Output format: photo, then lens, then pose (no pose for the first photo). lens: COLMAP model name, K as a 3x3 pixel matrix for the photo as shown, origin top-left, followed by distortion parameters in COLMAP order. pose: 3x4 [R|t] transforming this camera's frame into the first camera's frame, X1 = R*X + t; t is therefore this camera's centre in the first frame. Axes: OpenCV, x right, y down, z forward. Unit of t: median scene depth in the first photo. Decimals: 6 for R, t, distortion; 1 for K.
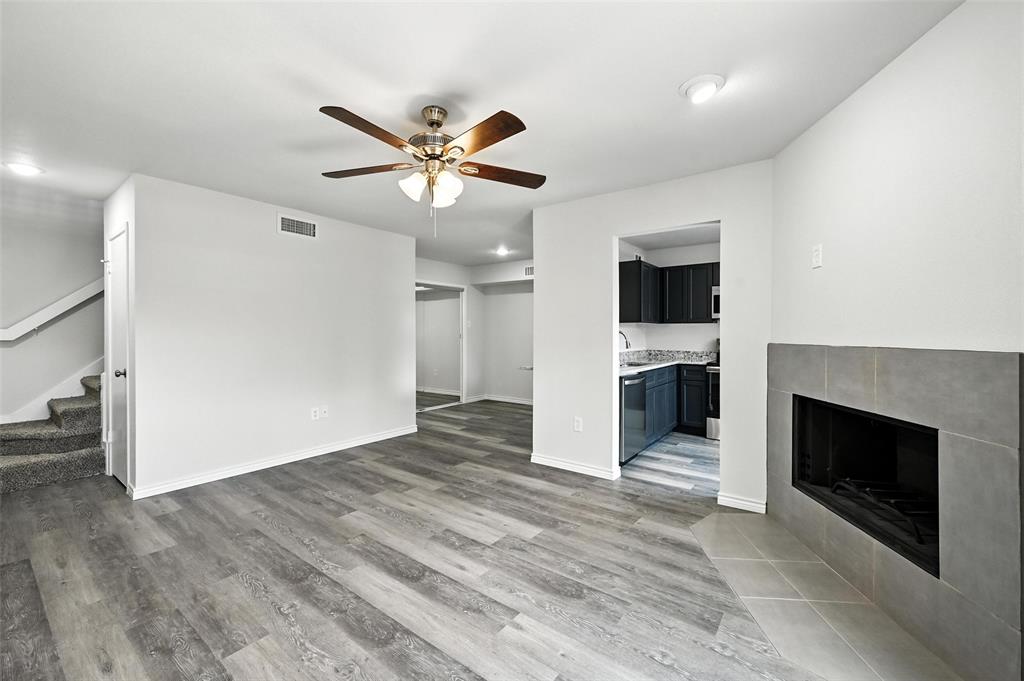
lens RADIAL K [[417.4, 0, 516.9], [0, 417.4, 329.8], [0, 0, 1]] dist [-0.000877, -0.000064]
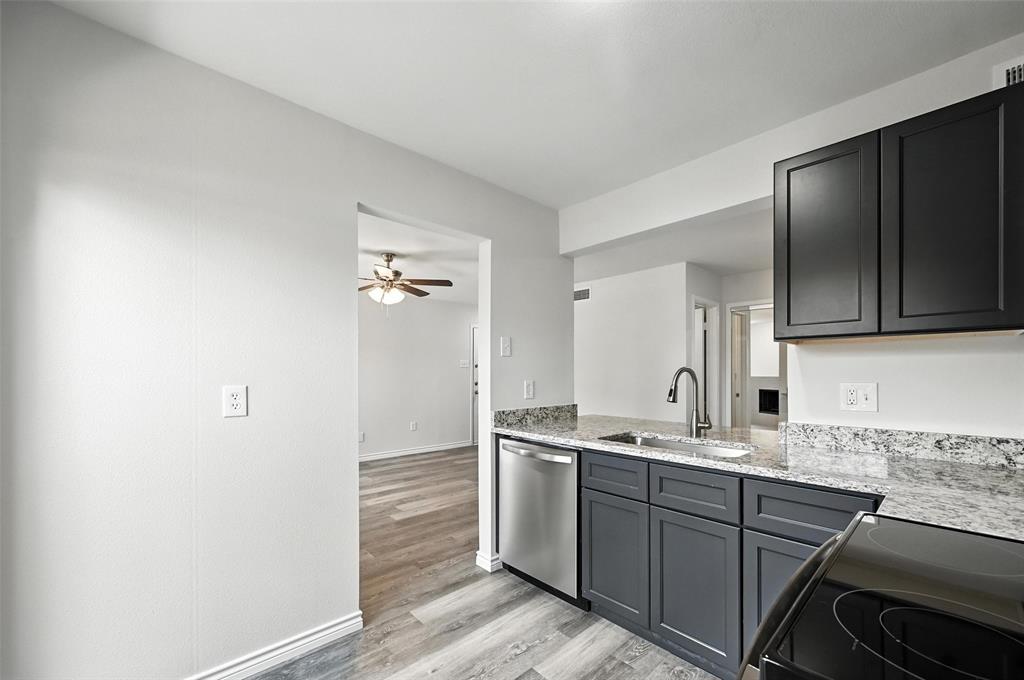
lens RADIAL K [[407.7, 0, 516.9], [0, 407.7, 376.8], [0, 0, 1]] dist [-0.017160, -0.000063]
pose [[-0.181424, 0.008443, -0.983369, 1.125551], [0.005939, 0.999954, 0.007490, 0.012007], [0.983387, -0.004482, -0.181466, 1.434103]]
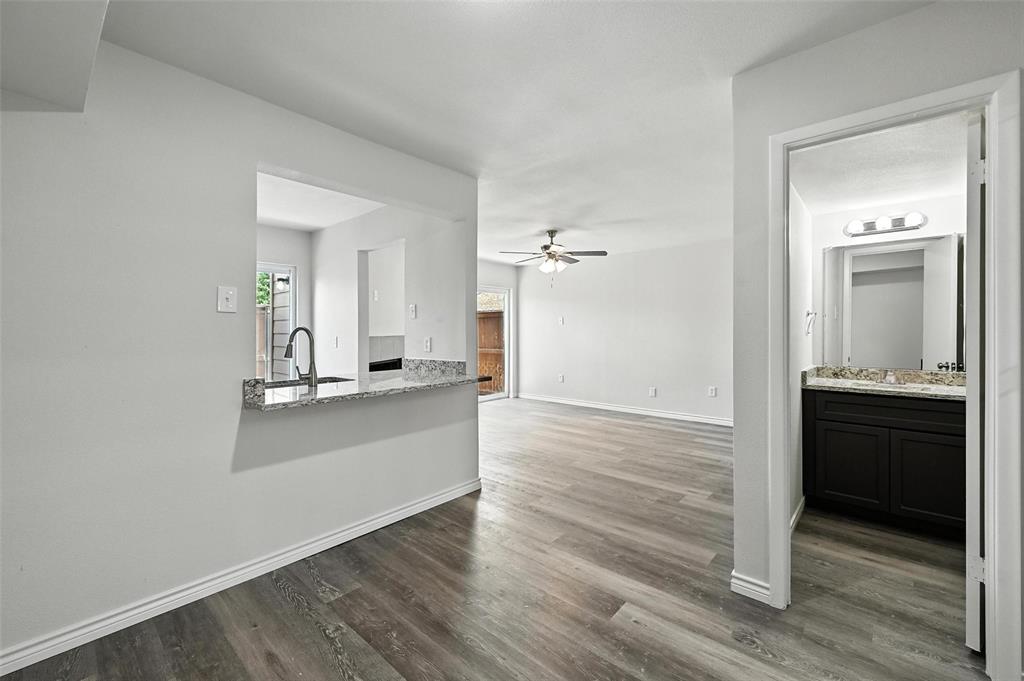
lens RADIAL K [[418.4, 0, 512.0], [0, 418.4, 340.5], [0, 0, 1]] dist [-0.001082, -0.000202]
pose [[-0.996379, 0.006070, 0.084806, -0.131471], [0.007254, 0.999880, 0.013665, 0.022175], [-0.084713, 0.014231, -0.996304, 2.452898]]
